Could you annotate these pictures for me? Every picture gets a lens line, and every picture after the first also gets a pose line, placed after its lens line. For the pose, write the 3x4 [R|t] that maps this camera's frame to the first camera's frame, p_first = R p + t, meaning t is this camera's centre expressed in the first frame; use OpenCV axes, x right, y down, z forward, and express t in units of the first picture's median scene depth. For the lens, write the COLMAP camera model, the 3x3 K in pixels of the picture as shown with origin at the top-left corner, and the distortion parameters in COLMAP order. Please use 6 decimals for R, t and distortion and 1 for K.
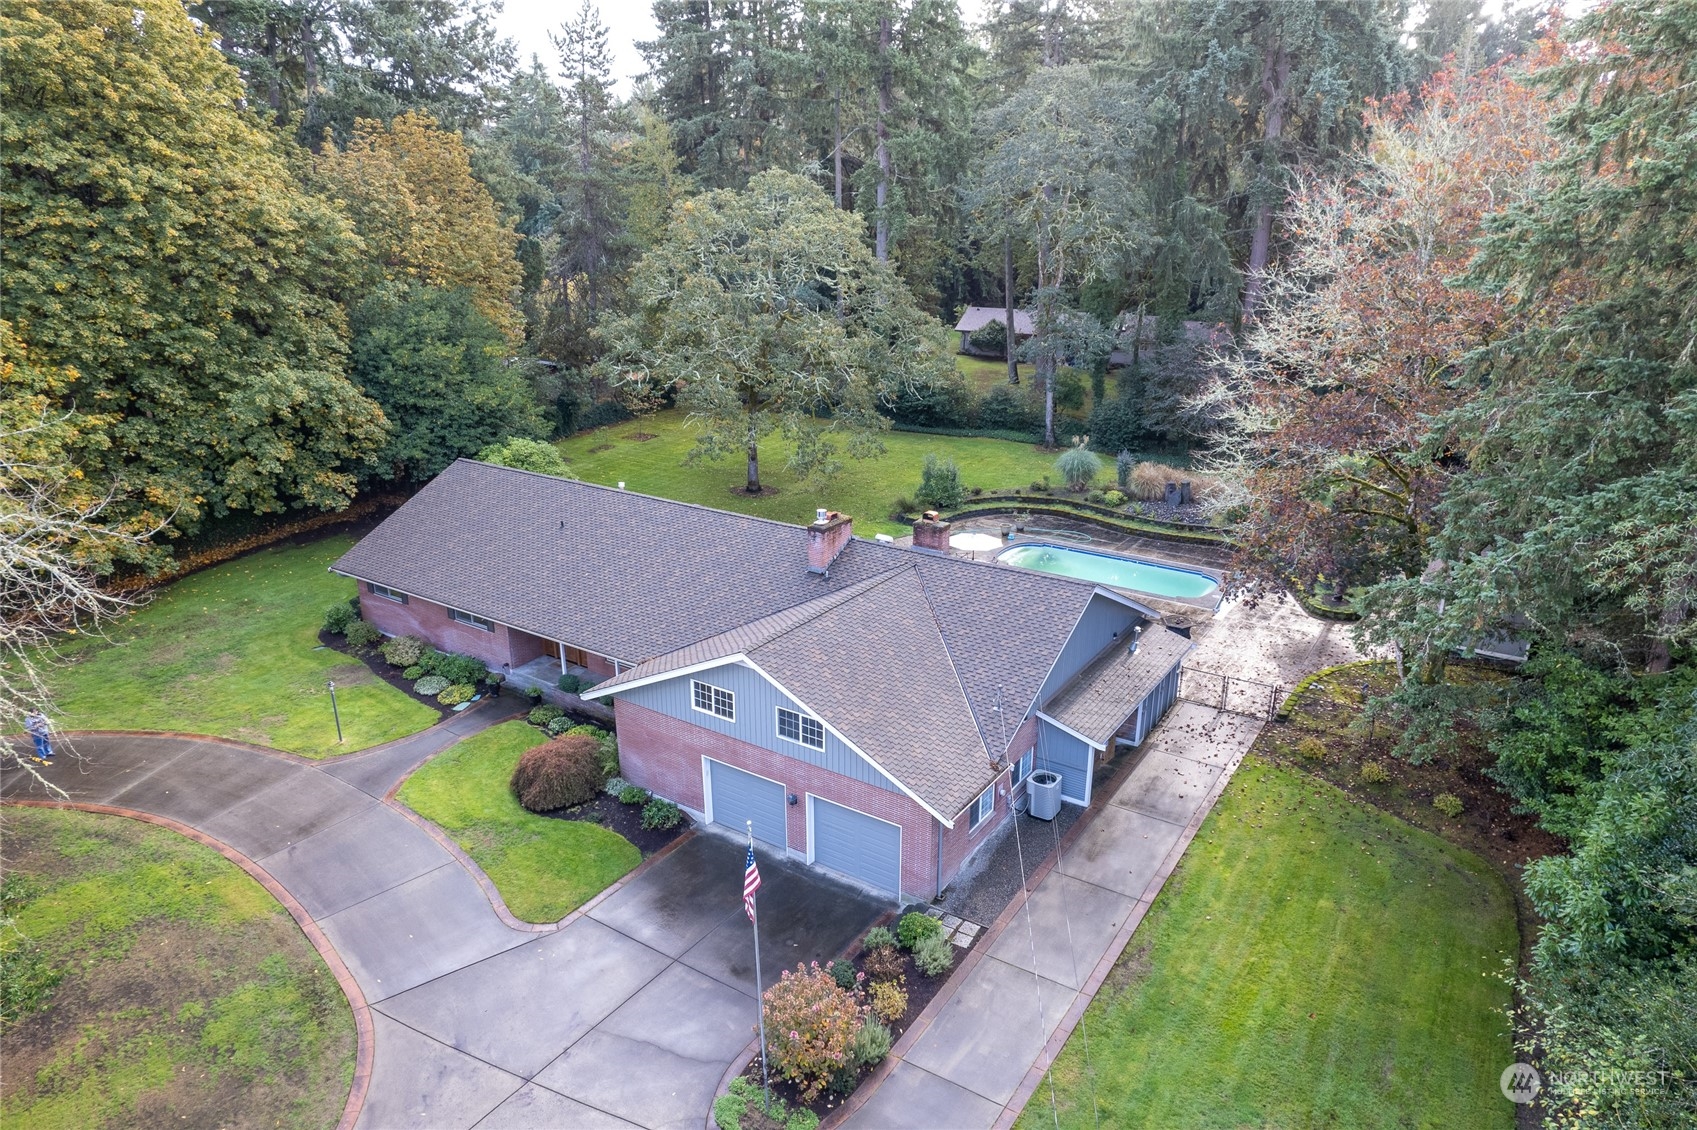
lens RADIAL K [[1082.8, 0, 842.3], [0, 1082.8, 561.4], [0, 0, 1]] dist [-0.008483, 0.003489]
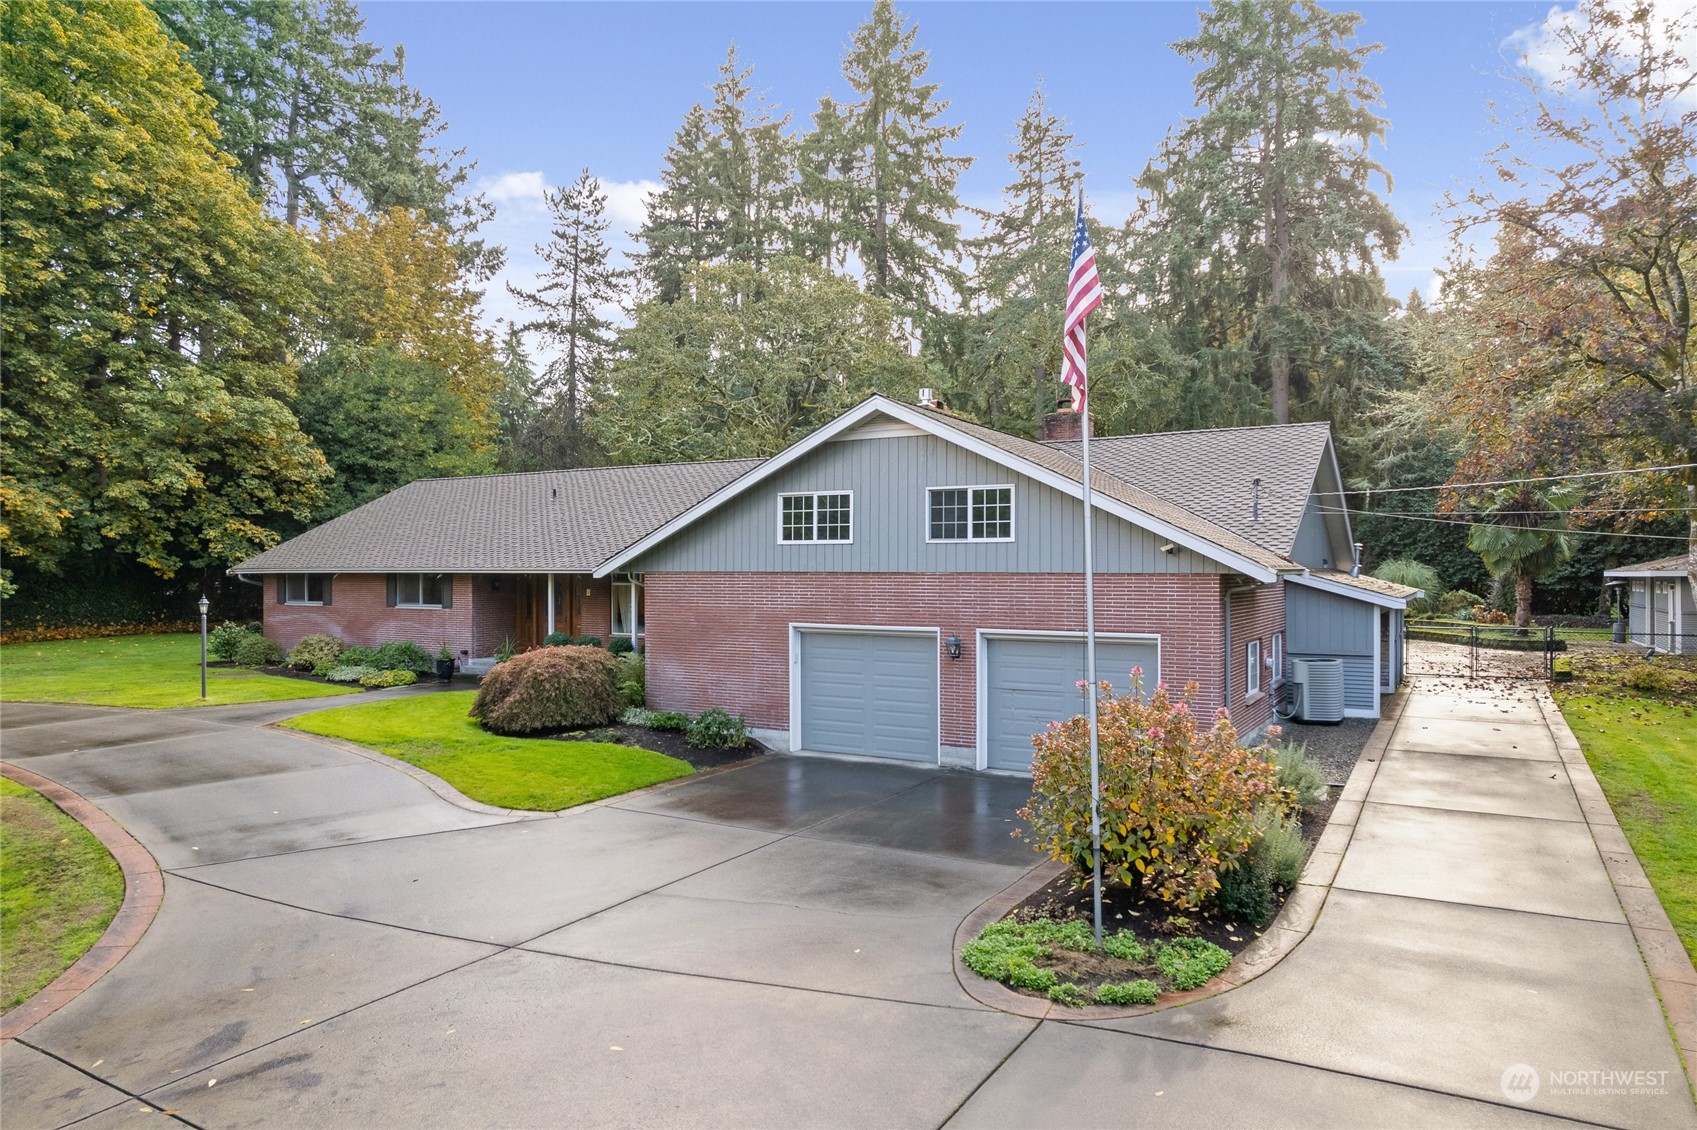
lens RADIAL K [[1082.8, 0, 852.2], [0, 1082.8, 568.2], [0, 0, 1]] dist [-0.008483, 0.003489]
pose [[0.998052, 0.004415, 0.062236, -0.123091], [0.015877, 0.946688, -0.321761, 0.325618], [-0.060339, 0.322122, 0.944773, 0.363150]]
